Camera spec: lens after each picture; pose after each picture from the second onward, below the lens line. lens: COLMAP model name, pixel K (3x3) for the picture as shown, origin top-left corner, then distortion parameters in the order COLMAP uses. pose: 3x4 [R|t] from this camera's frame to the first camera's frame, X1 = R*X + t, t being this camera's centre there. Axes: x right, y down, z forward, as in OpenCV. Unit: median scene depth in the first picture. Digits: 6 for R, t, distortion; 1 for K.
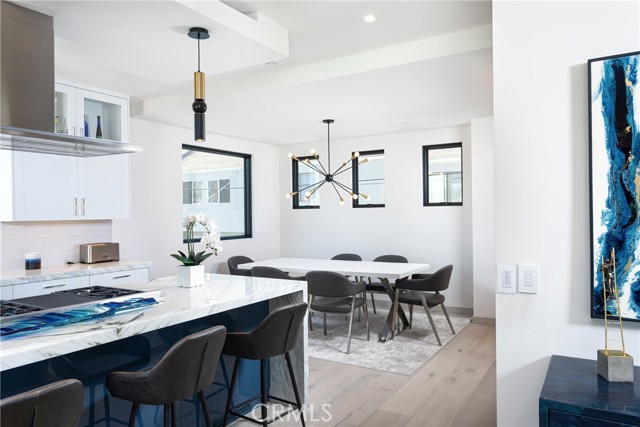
lens RADIAL K [[453.1, 0, 320.1], [0, 453.1, 218.4], [0, 0, 1]] dist [0.004937, 0.000981]
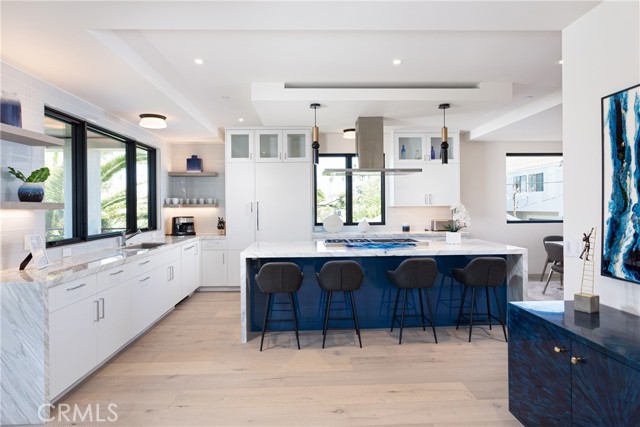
lens RADIAL K [[369.7, 0, 318.9], [0, 369.7, 210.6], [0, 0, 1]] dist [-0.009268, -0.001697]
pose [[0.550439, 0.016358, -0.834715, 1.093338], [-0.003218, 0.999842, 0.017471, -0.006776], [0.834869, -0.006931, 0.550404, -0.407581]]
